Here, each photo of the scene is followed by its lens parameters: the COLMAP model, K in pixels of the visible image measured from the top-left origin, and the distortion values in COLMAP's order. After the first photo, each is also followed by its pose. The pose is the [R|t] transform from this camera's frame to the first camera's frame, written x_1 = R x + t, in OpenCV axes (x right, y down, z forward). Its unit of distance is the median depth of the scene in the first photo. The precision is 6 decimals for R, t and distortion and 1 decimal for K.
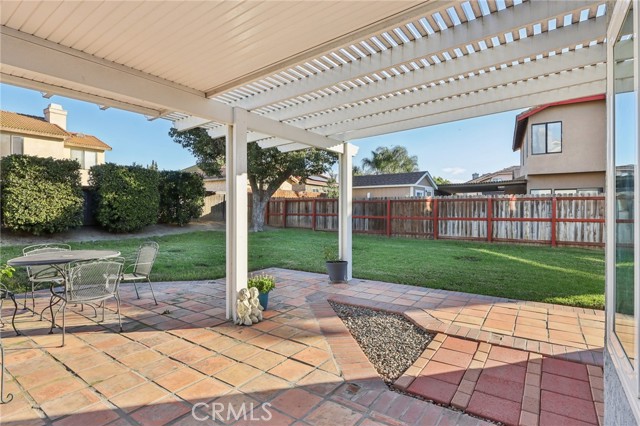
lens RADIAL K [[324.2, 0, 321.8], [0, 324.2, 207.9], [0, 0, 1]] dist [0.001935, -0.002657]
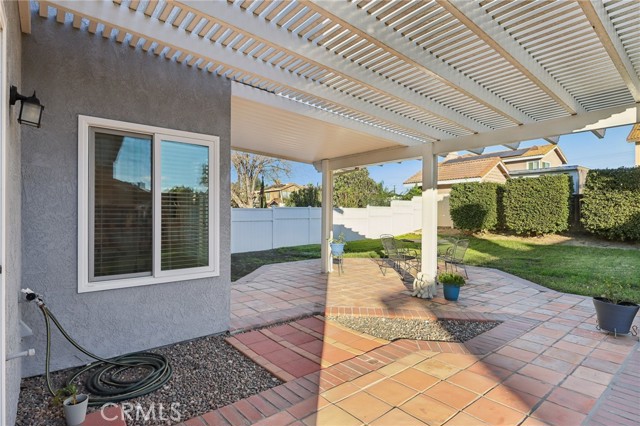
lens RADIAL K [[324.2, 0, 321.5], [0, 324.2, 215.1], [0, 0, 1]] dist [0.001935, -0.002657]
pose [[-0.255114, 0.002683, -0.966907, 1.369292], [-0.001428, 0.999994, 0.003152, -0.006368], [0.966910, 0.002185, -0.255109, 1.039308]]
